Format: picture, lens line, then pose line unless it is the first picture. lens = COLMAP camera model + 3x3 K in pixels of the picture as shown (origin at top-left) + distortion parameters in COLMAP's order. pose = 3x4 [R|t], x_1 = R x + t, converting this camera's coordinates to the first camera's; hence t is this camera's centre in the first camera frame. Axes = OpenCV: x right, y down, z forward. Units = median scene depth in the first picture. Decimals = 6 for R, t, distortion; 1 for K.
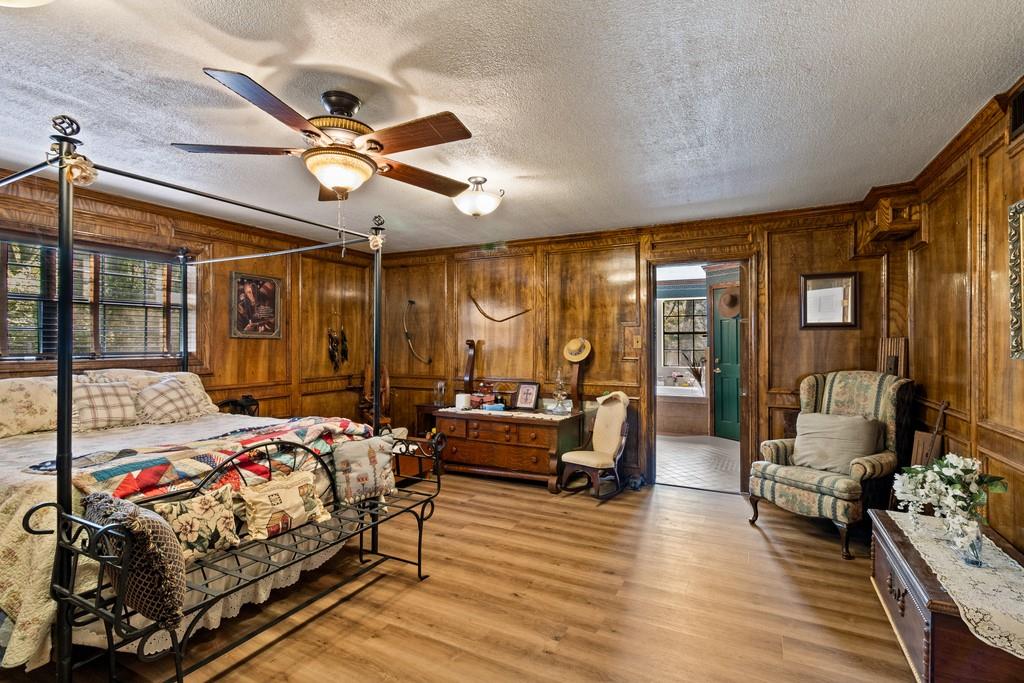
lens RADIAL K [[482.3, 0, 512.0], [0, 482.3, 341.5], [0, 0, 1]] dist [-0.000623, 0.000005]
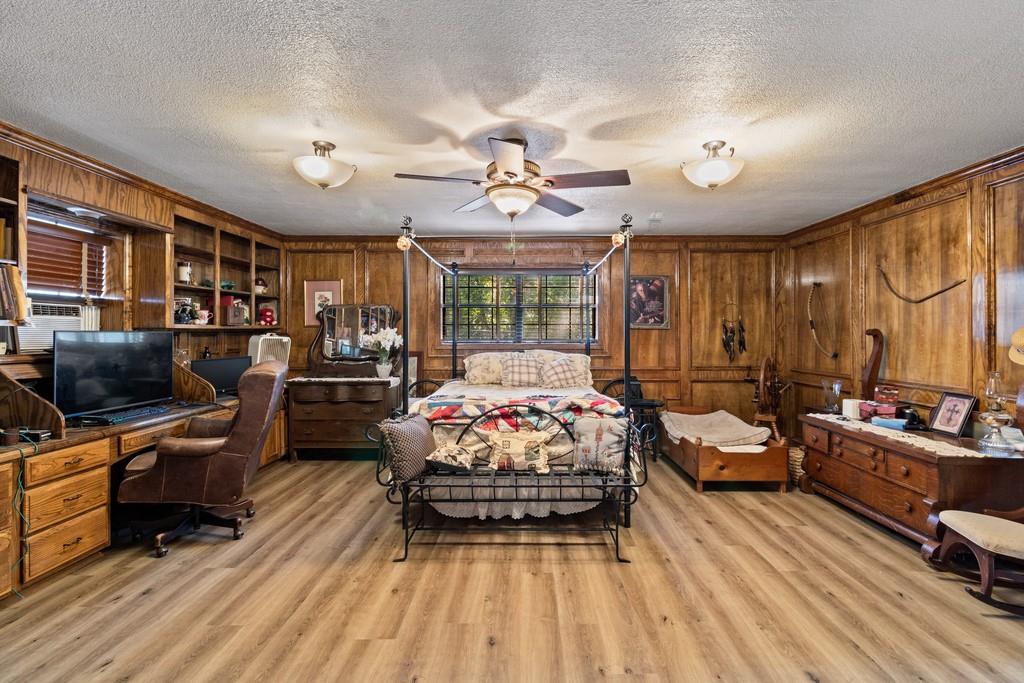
lens RADIAL K [[465.6, 0, 514.6], [0, 465.6, 331.9], [0, 0, 1]] dist [0.001346, 0.000356]
pose [[0.445982, -0.002003, -0.895040, 0.342772], [0.001420, 0.999998, -0.001530, 0.002074], [0.895041, -0.000589, 0.445984, 0.199578]]
